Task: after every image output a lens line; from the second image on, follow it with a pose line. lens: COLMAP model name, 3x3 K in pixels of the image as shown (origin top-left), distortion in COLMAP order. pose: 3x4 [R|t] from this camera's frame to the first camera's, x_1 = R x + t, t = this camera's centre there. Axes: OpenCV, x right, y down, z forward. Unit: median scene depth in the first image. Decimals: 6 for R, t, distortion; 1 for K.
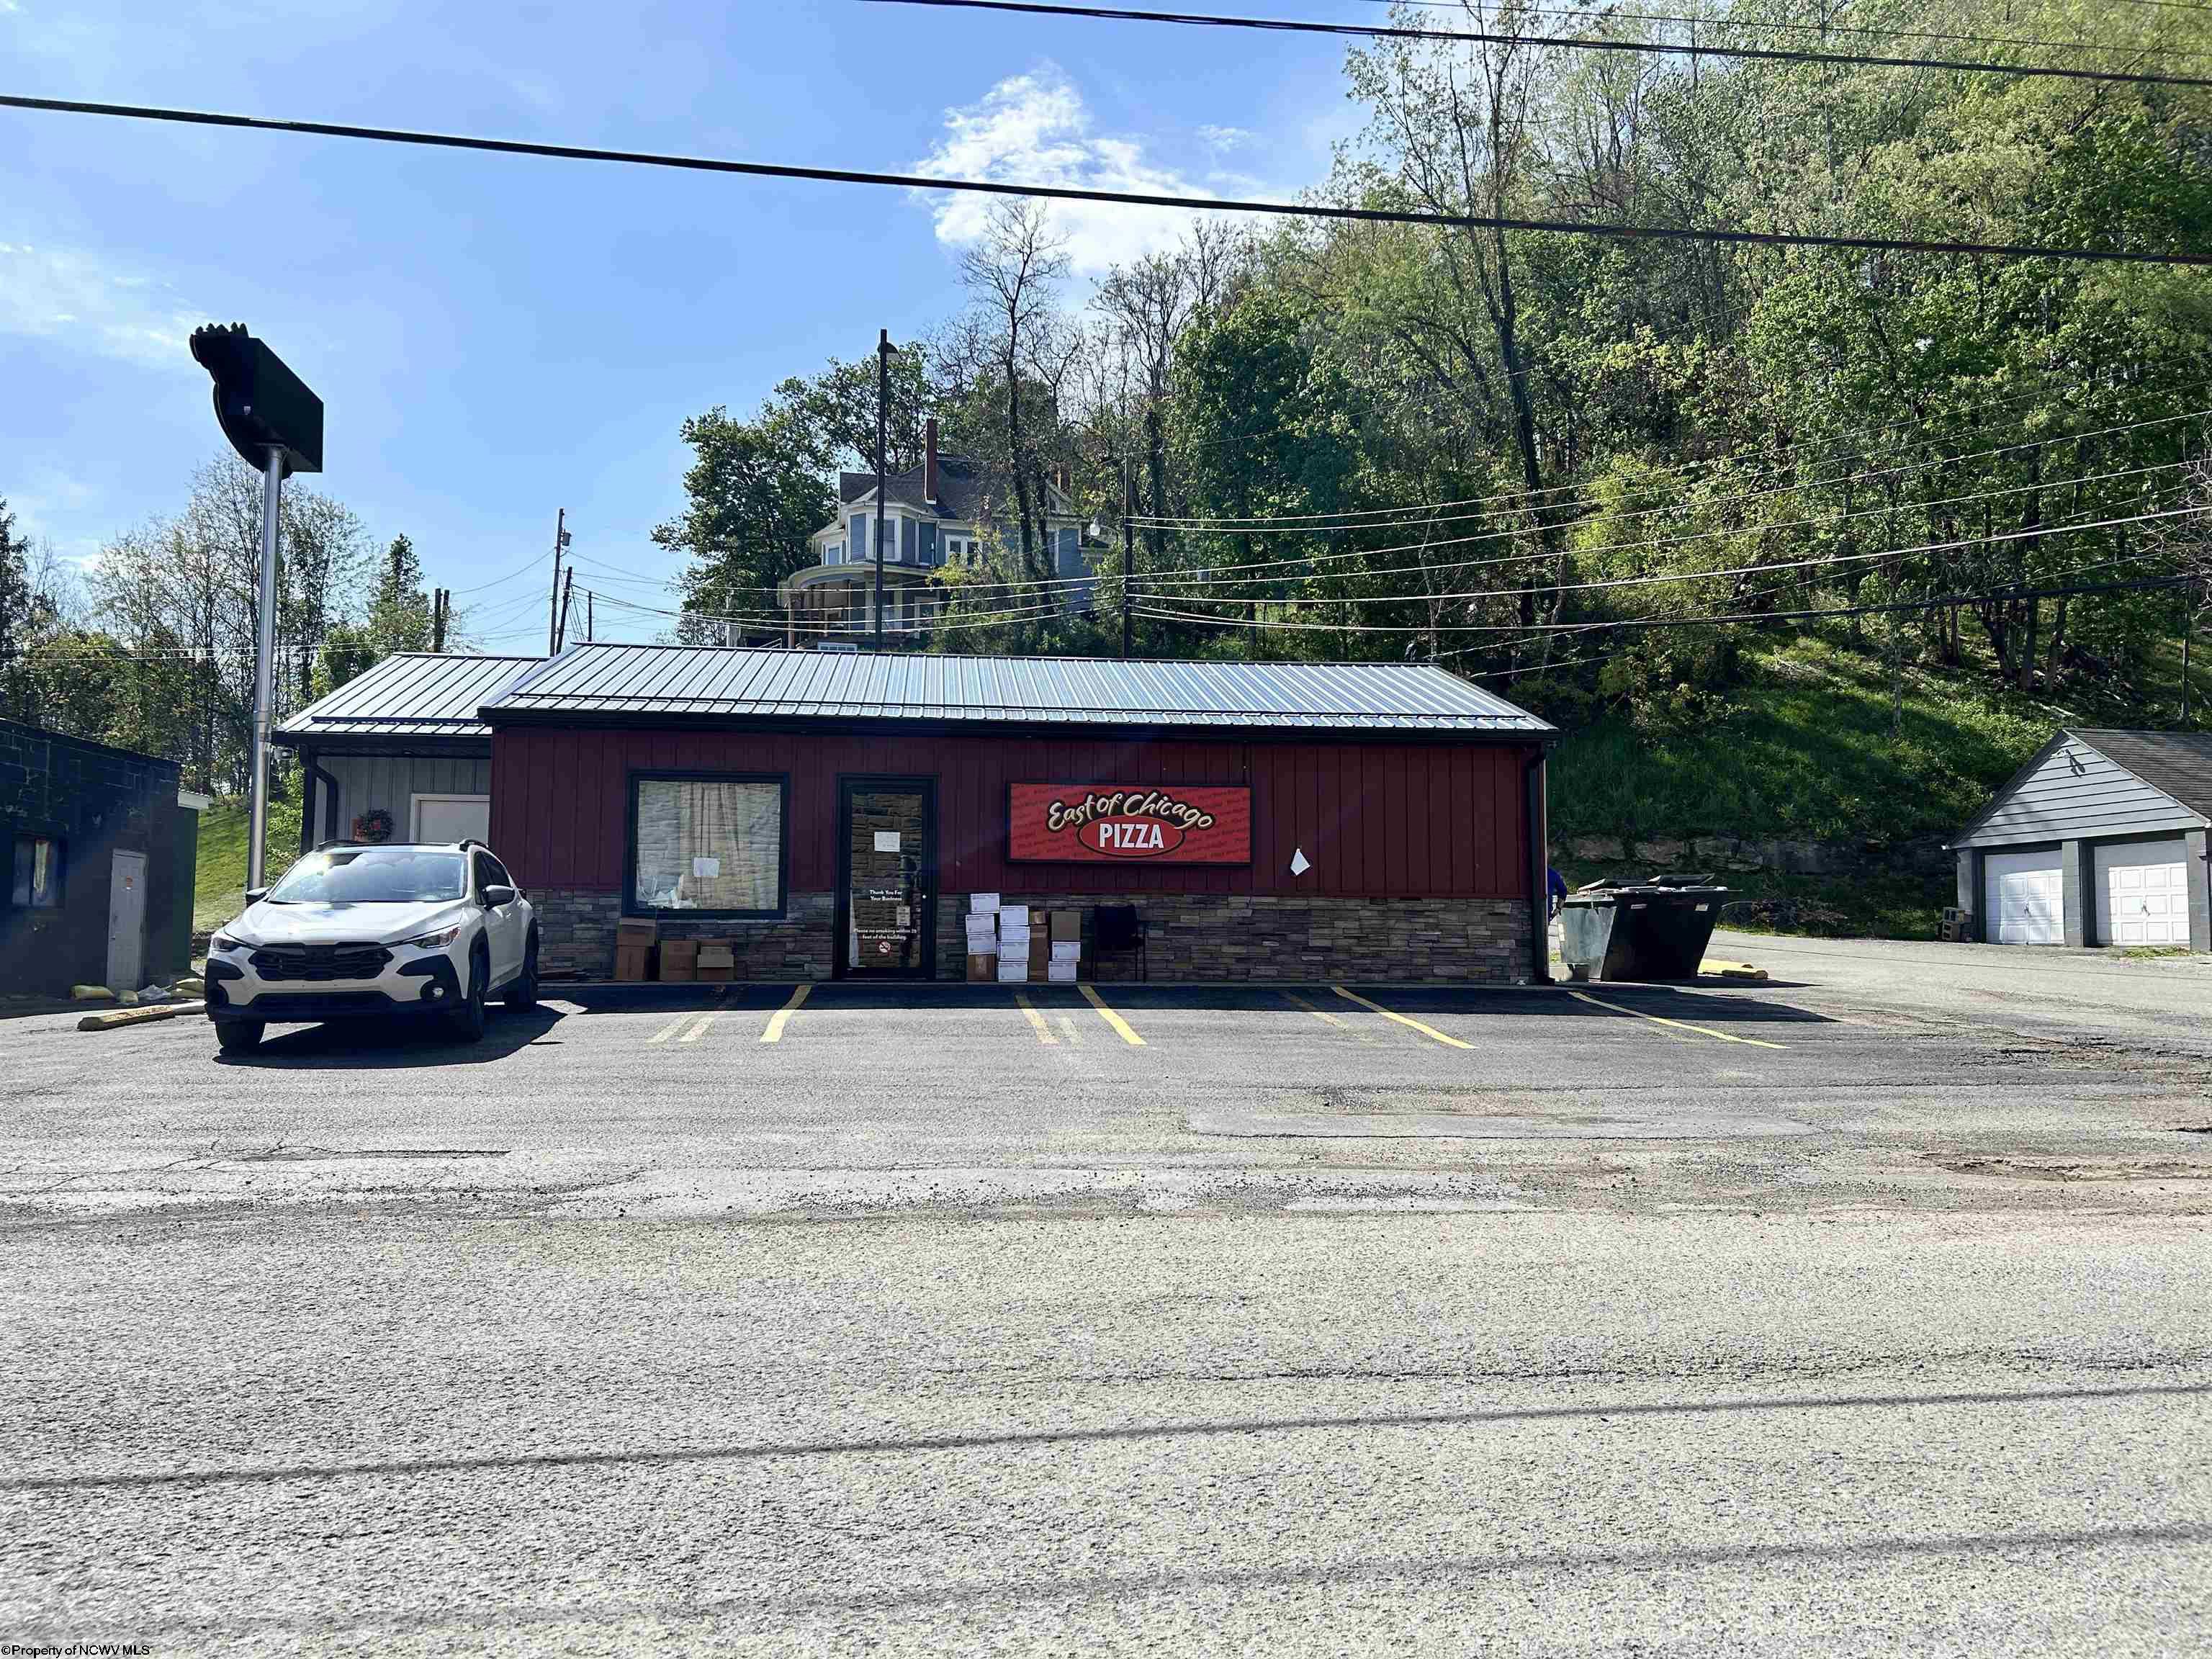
lens RADIAL K [[1653.9, 0, 1092.9], [0, 1653.9, 840.5], [0, 0, 1]] dist [0.057233, -0.049901]
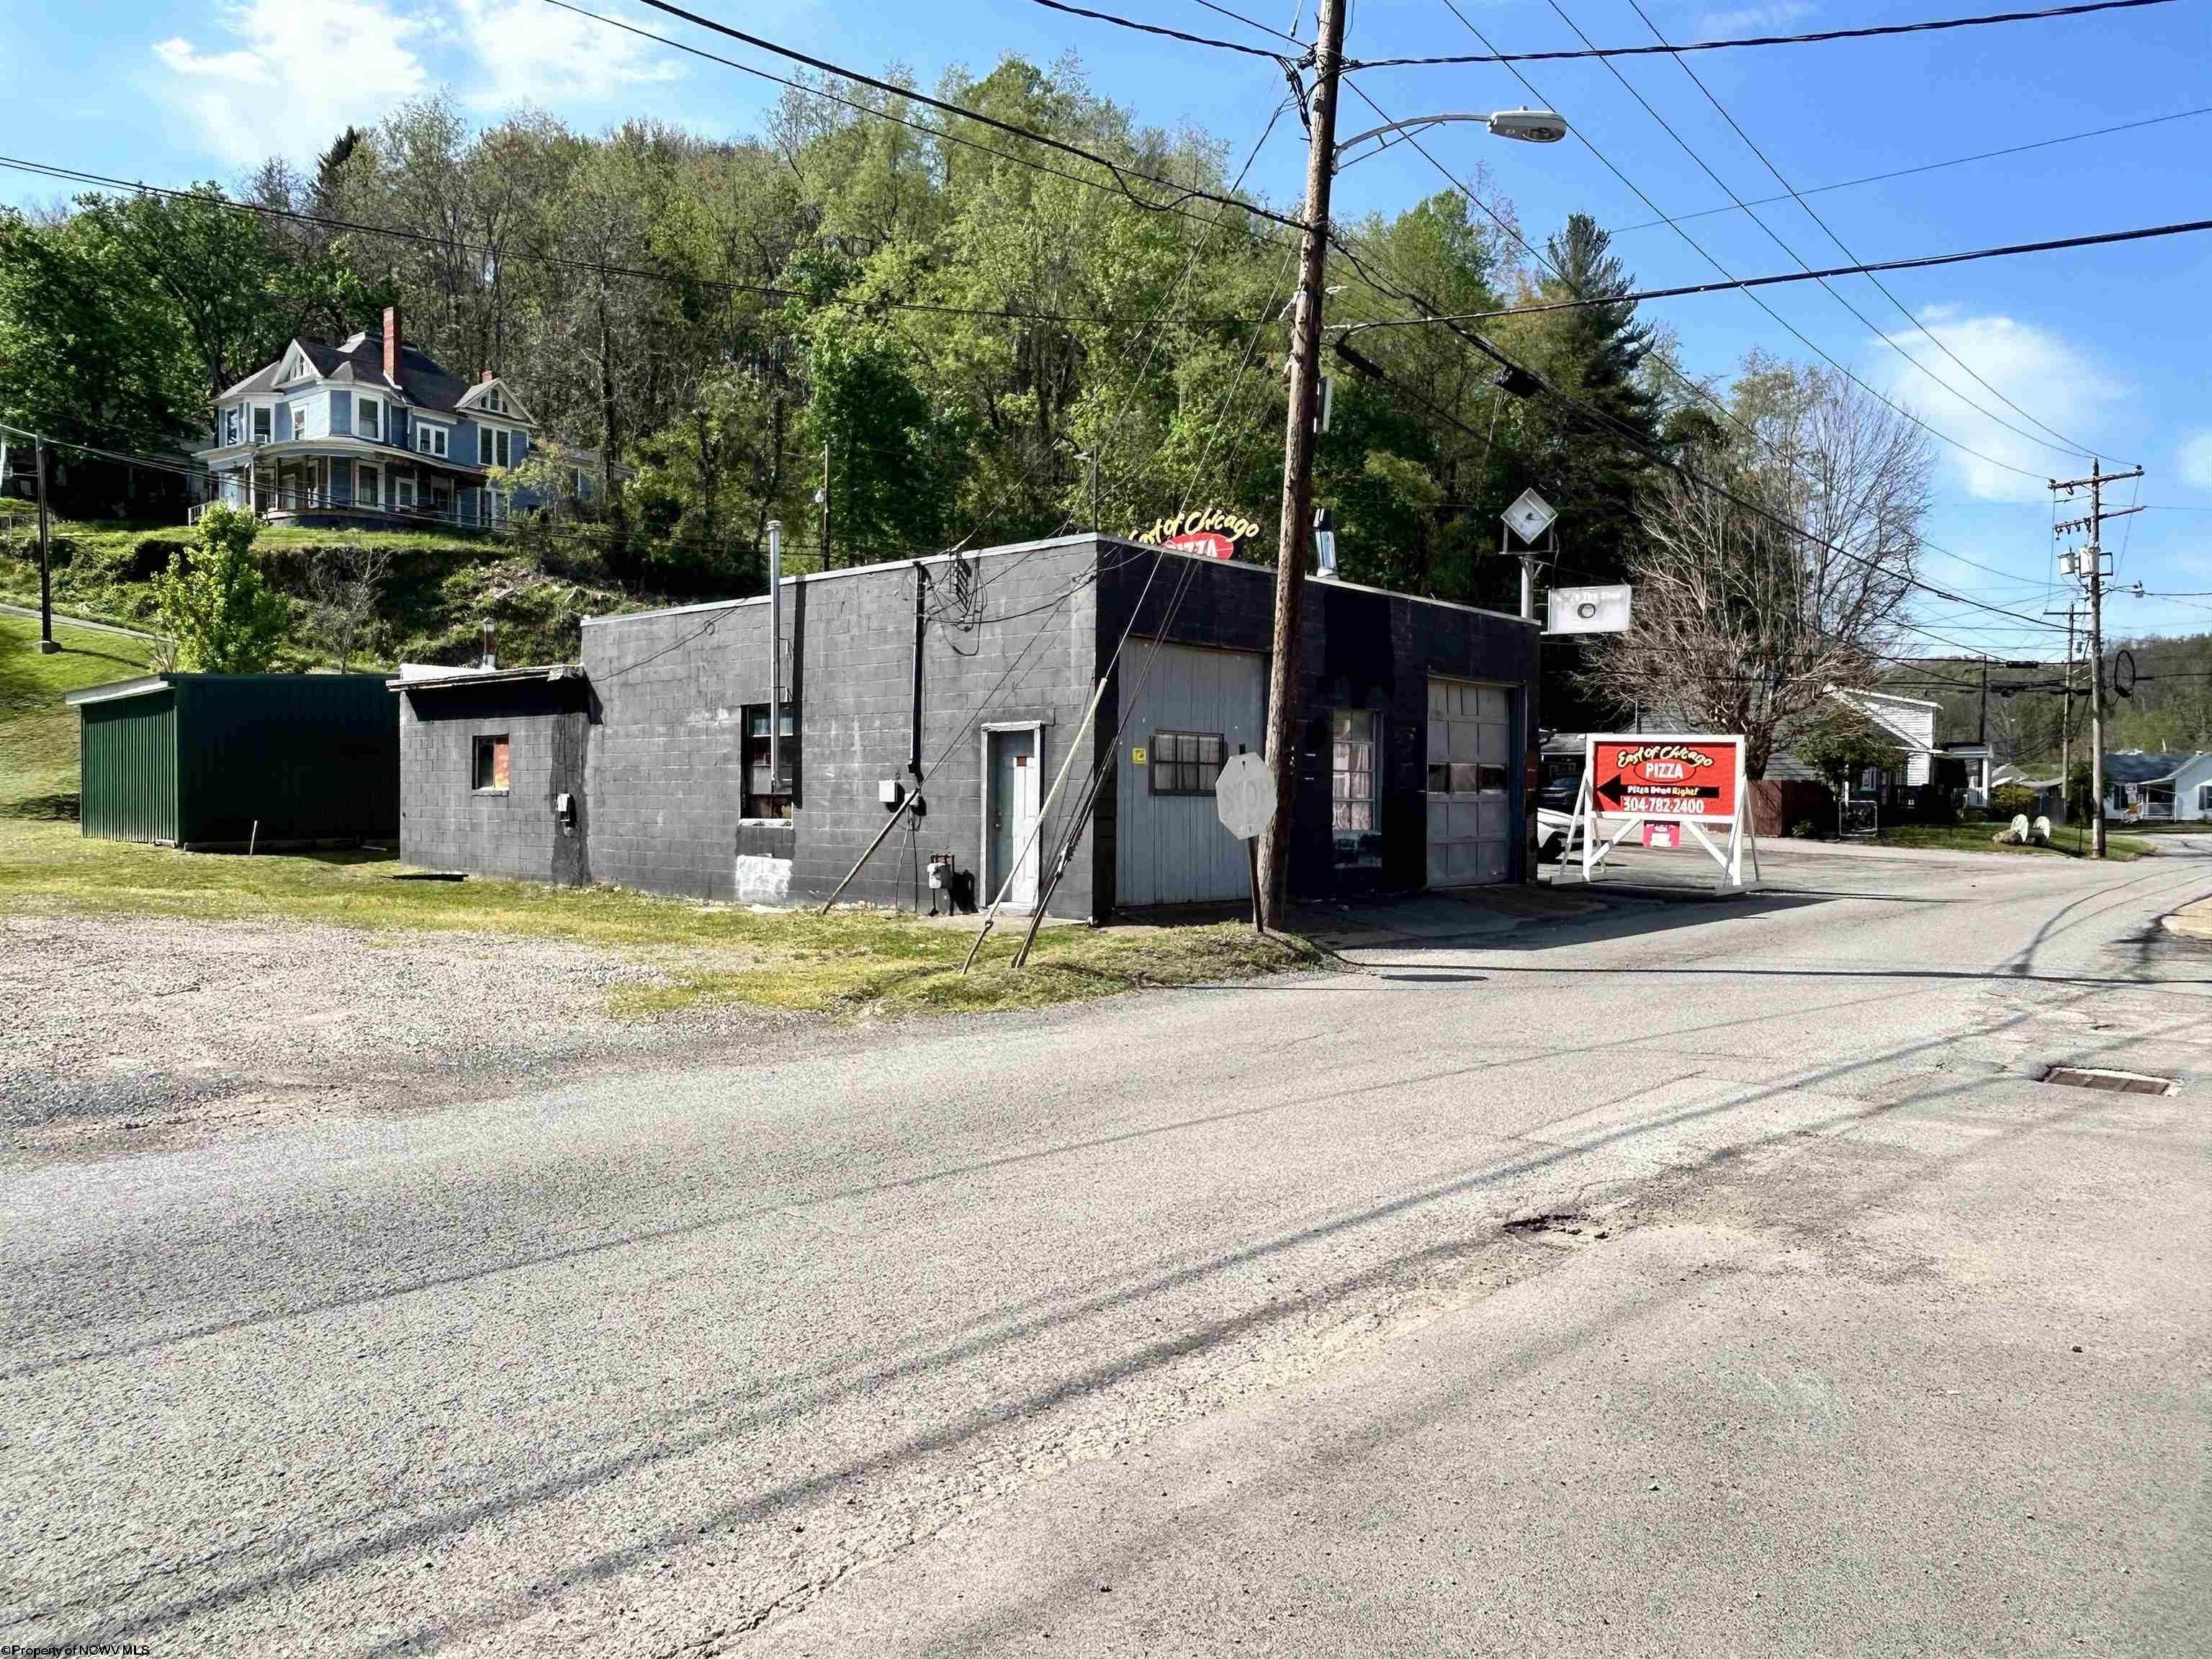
lens RADIAL K [[1601.8, 0, 1090.4], [0, 1601.8, 825.0], [0, 0, 1]] dist [0.007674, -0.010435]
pose [[0.727380, -0.007213, 0.686197, -1.860405], [-0.049956, 0.996735, 0.063432, -0.045963], [-0.684414, -0.080419, 0.724645, -0.273147]]
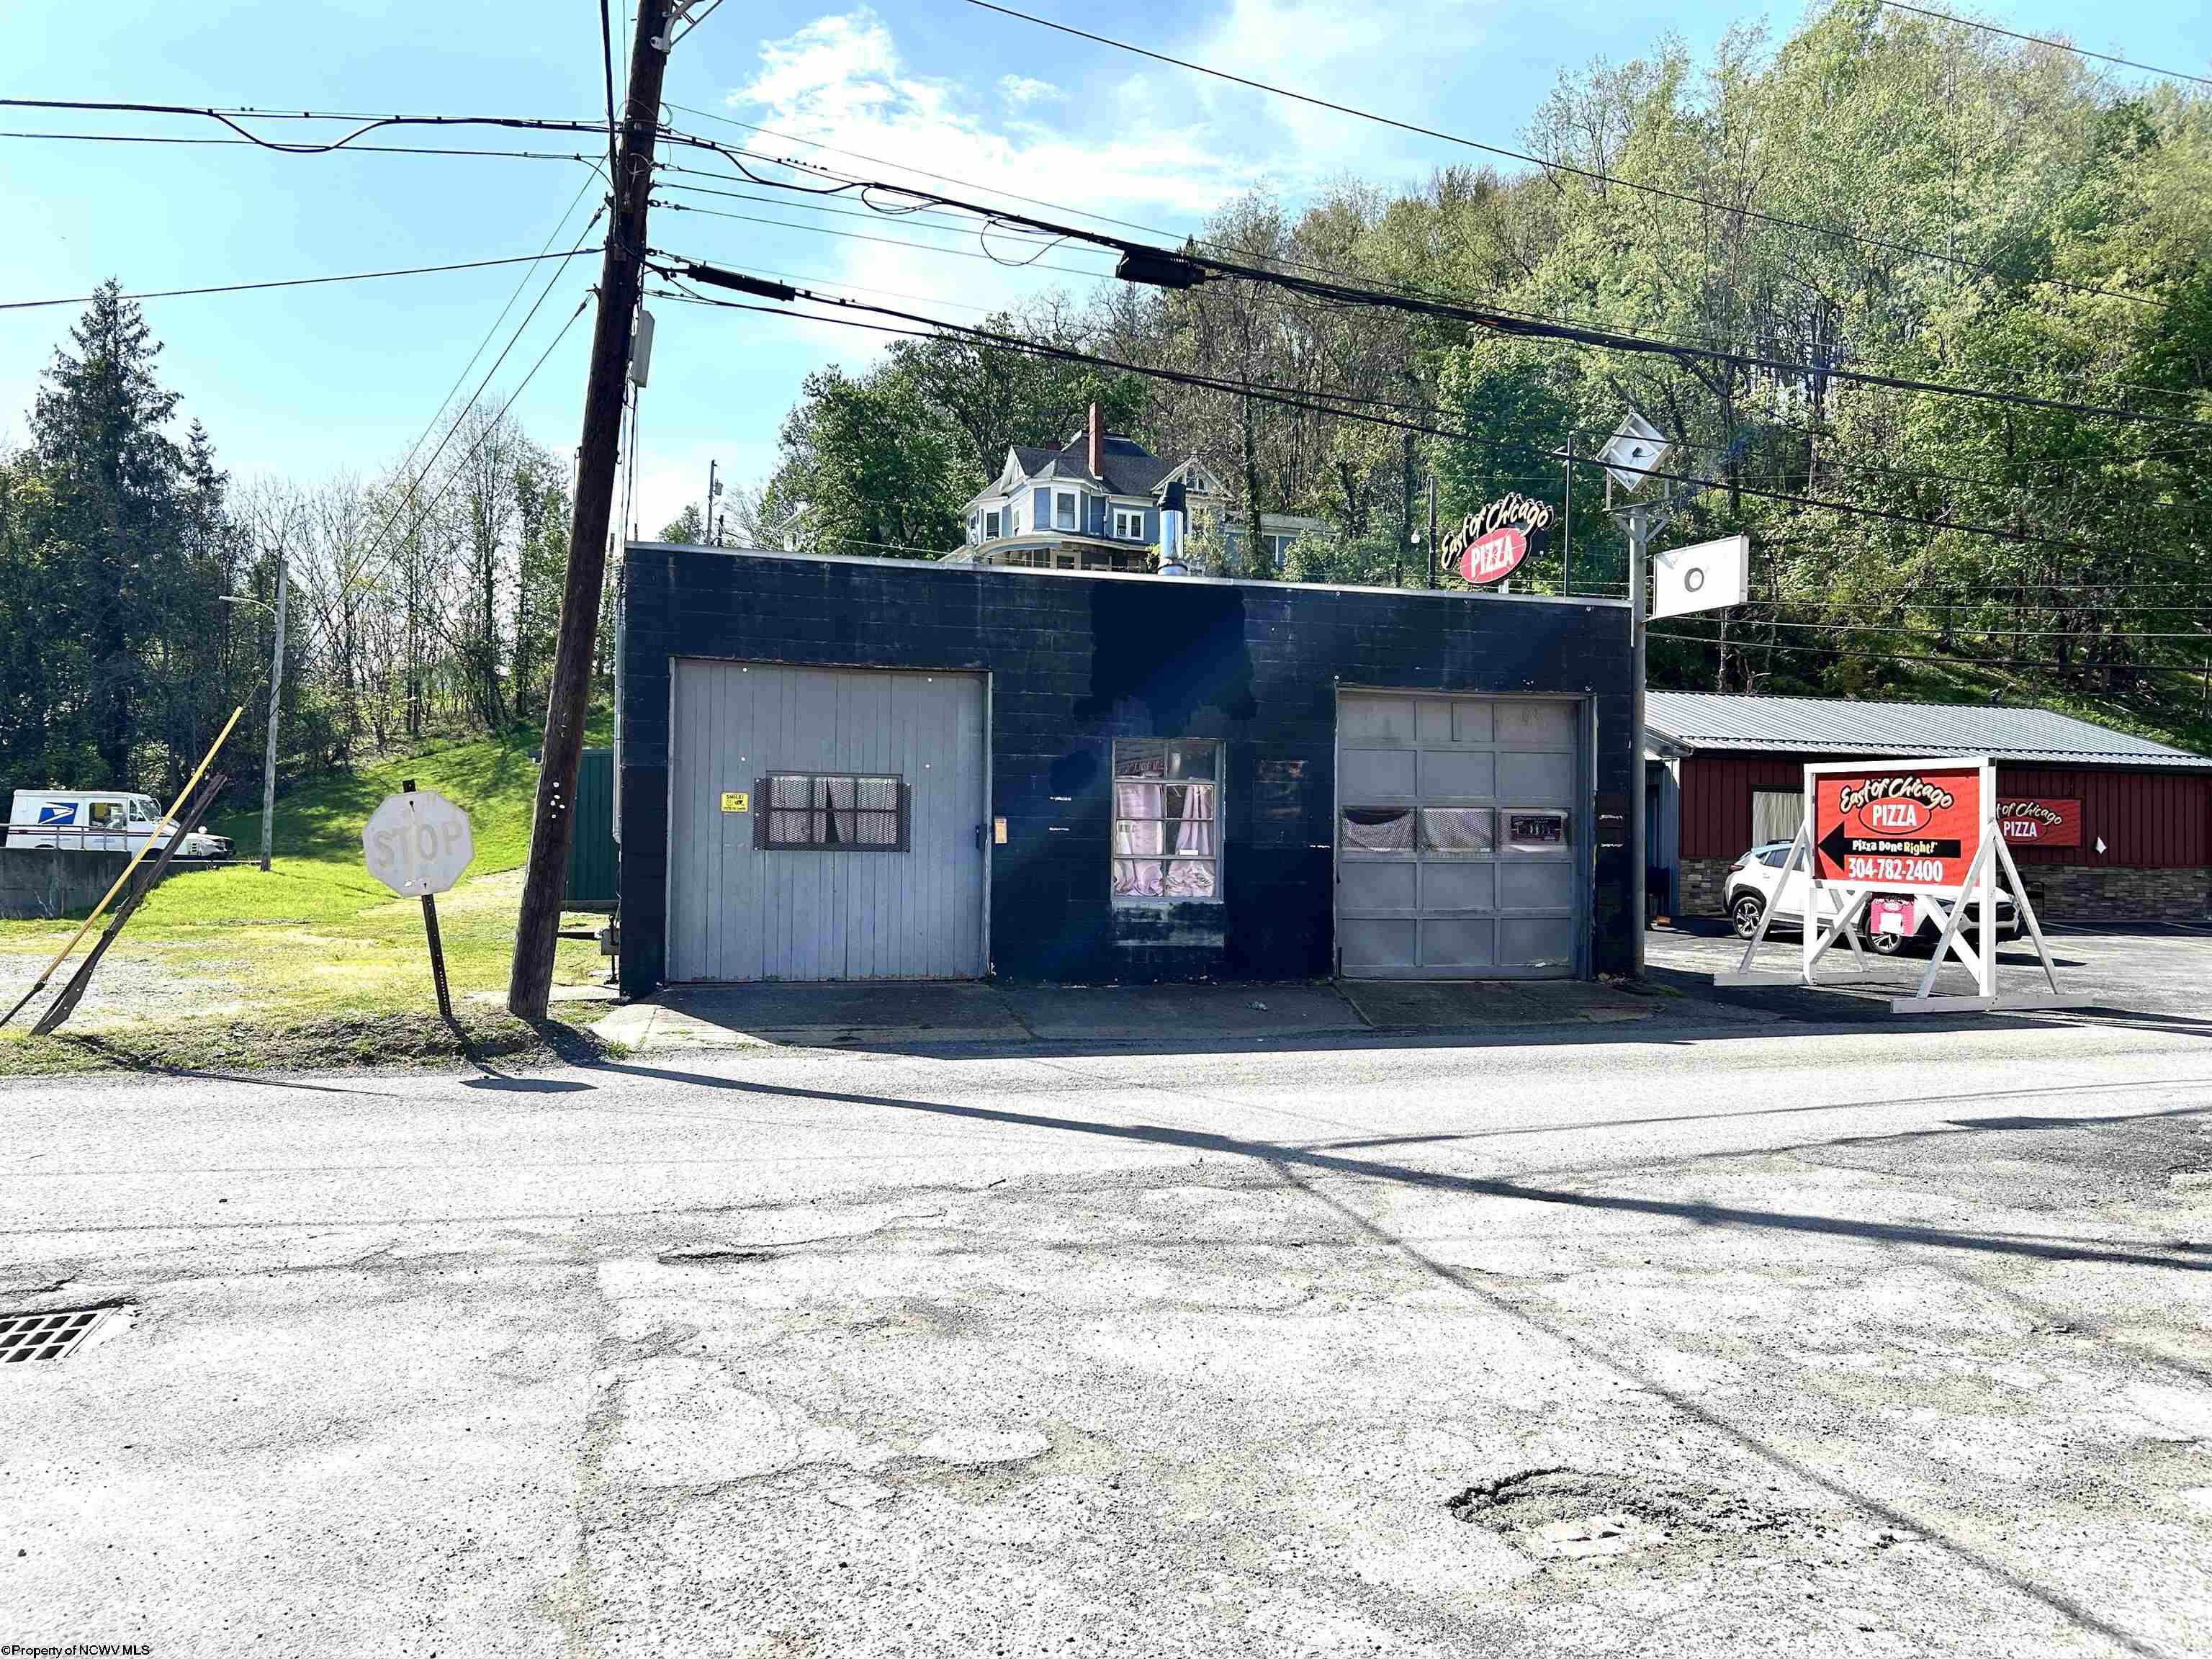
lens RADIAL K [[1653.9, 0, 1100.4], [0, 1653.9, 854.6], [0, 0, 1]] dist [0.057233, -0.049901]
pose [[0.984315, 0.008855, 0.176196, -1.125792], [-0.019126, 0.998209, 0.056682, -0.052334], [-0.175378, -0.059163, 0.982722, -0.447790]]
